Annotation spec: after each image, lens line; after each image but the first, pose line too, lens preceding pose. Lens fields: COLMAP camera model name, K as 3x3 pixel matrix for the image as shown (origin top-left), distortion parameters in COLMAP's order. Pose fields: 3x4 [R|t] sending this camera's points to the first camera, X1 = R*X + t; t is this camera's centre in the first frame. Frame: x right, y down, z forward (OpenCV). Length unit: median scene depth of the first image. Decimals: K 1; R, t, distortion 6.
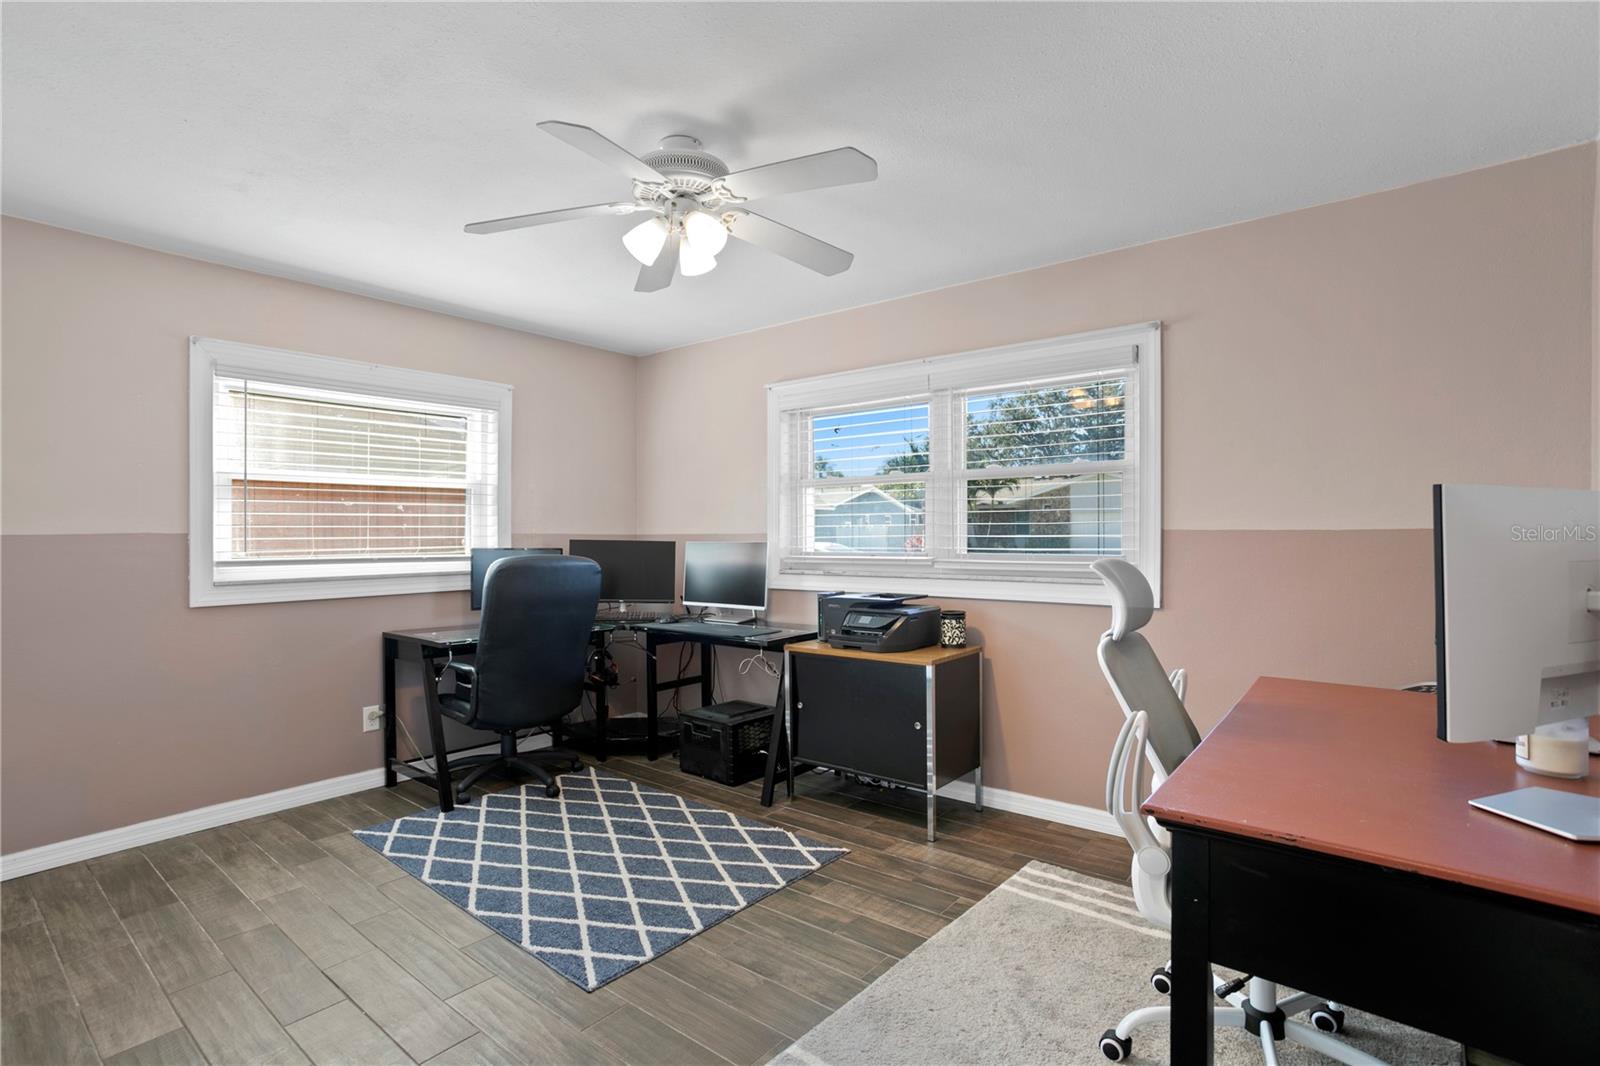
lens RADIAL K [[777.0, 0, 775.6], [0, 777.0, 537.1], [0, 0, 1]] dist [-0.065191, 0.049906]
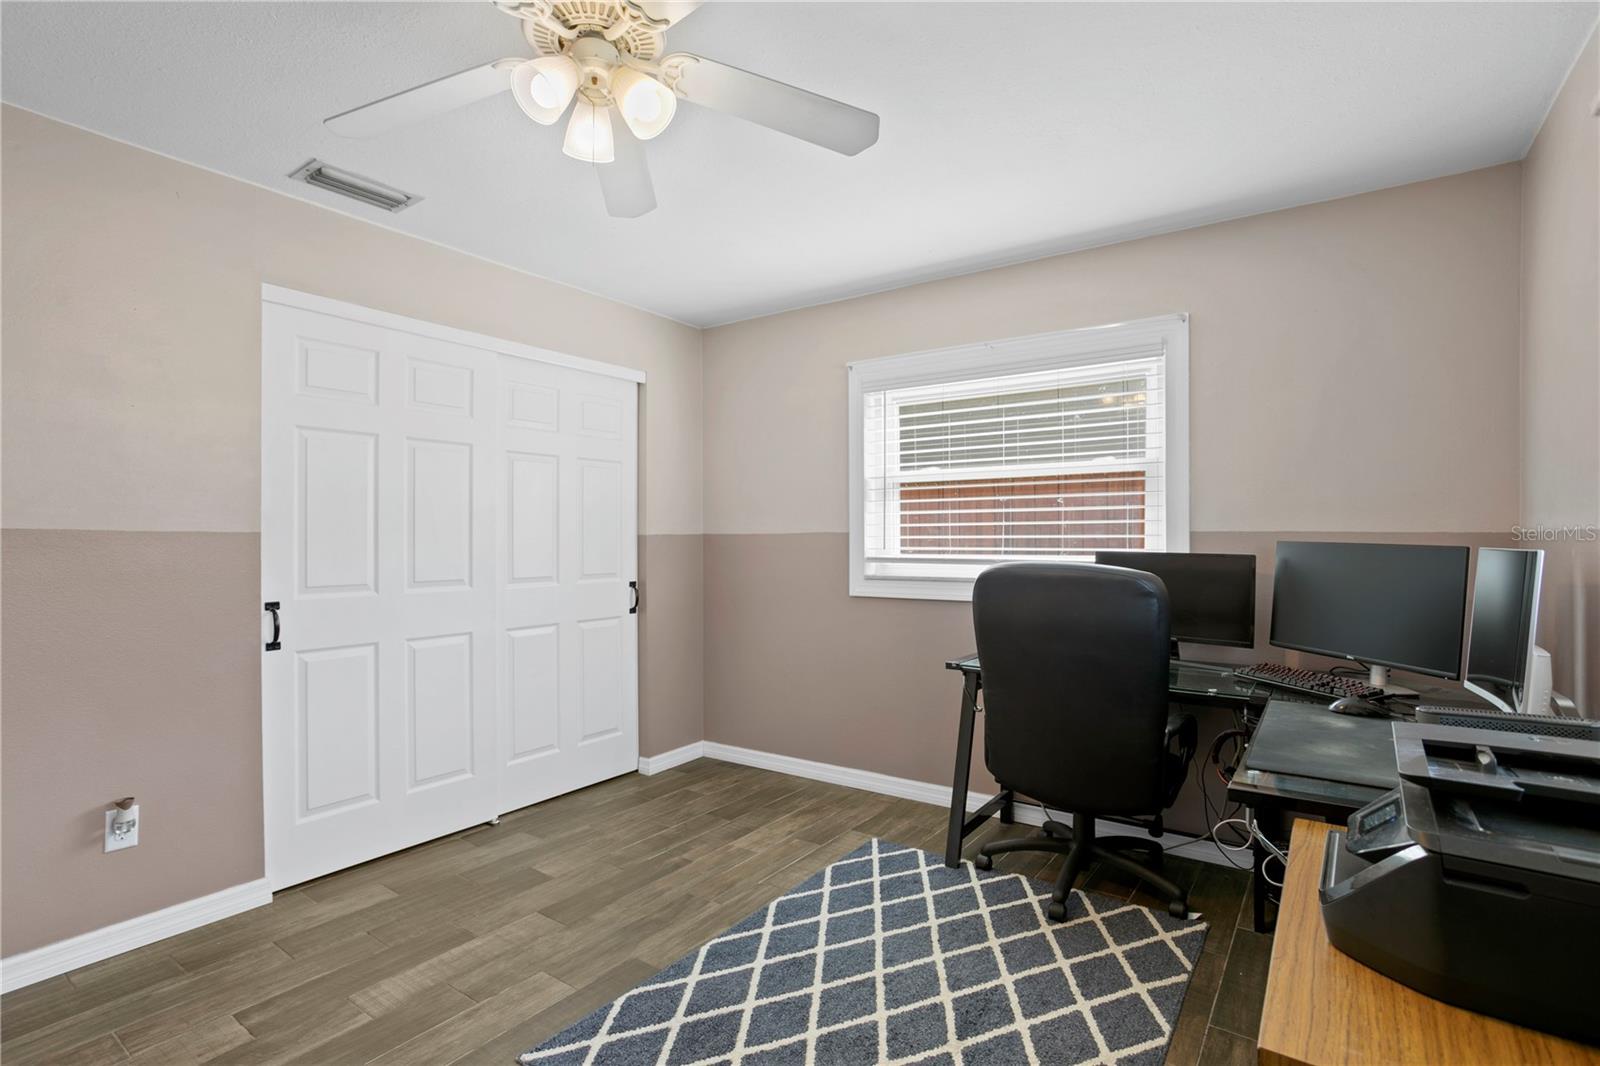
lens RADIAL K [[777.0, 0, 775.6], [0, 777.0, 537.1], [0, 0, 1]] dist [-0.065191, 0.049906]
pose [[0.058470, 0.002911, -0.998285, 0.409536], [0.000385, 0.999996, 0.002938, -0.001576], [0.998289, -0.000556, 0.058469, 0.797969]]
